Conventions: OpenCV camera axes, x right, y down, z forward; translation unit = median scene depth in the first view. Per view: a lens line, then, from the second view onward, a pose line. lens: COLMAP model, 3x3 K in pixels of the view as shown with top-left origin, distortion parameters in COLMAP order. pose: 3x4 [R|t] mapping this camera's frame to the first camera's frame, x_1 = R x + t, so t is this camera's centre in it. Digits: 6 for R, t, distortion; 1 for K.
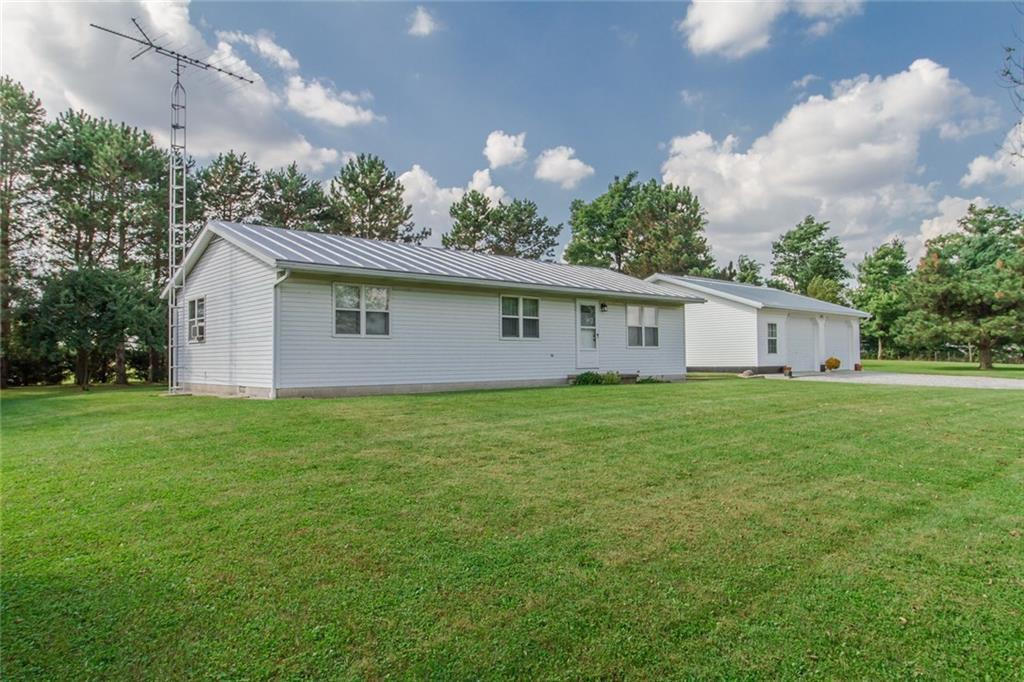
lens RADIAL K [[705.2, 0, 516.3], [0, 705.2, 346.5], [0, 0, 1]] dist [-0.005337, 0.001606]
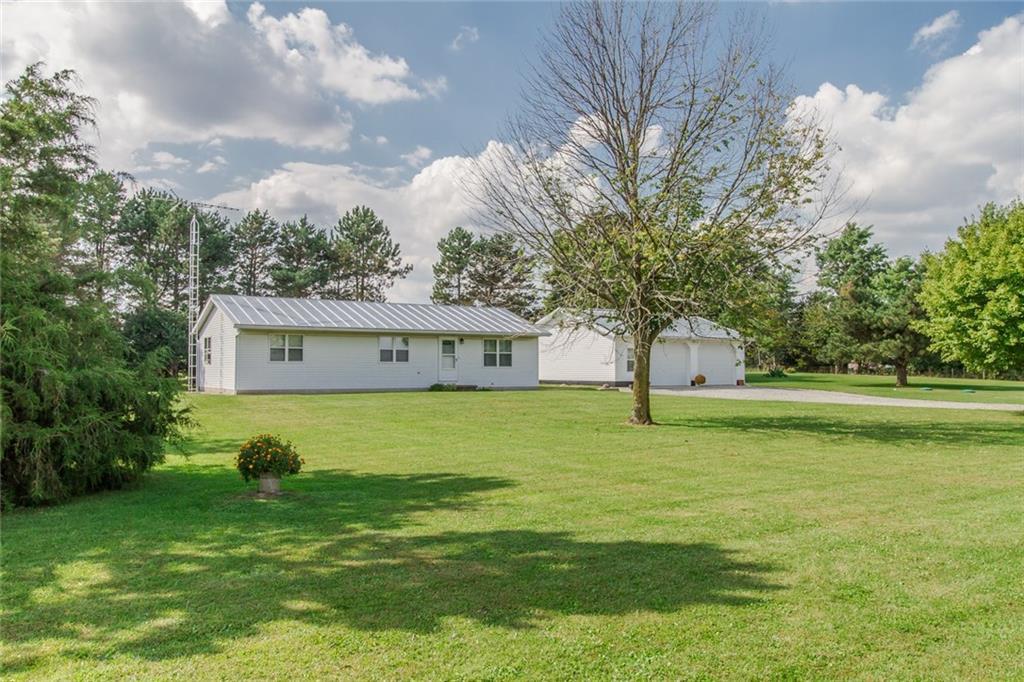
lens RADIAL K [[876.9, 0, 508.3], [0, 876.9, 343.2], [0, 0, 1]] dist [0.030454, -0.007067]
pose [[0.984566, 0.007847, -0.174837, 0.334762], [-0.008580, 0.999957, -0.003439, -0.027521], [0.174802, 0.004886, 0.984591, -0.512521]]
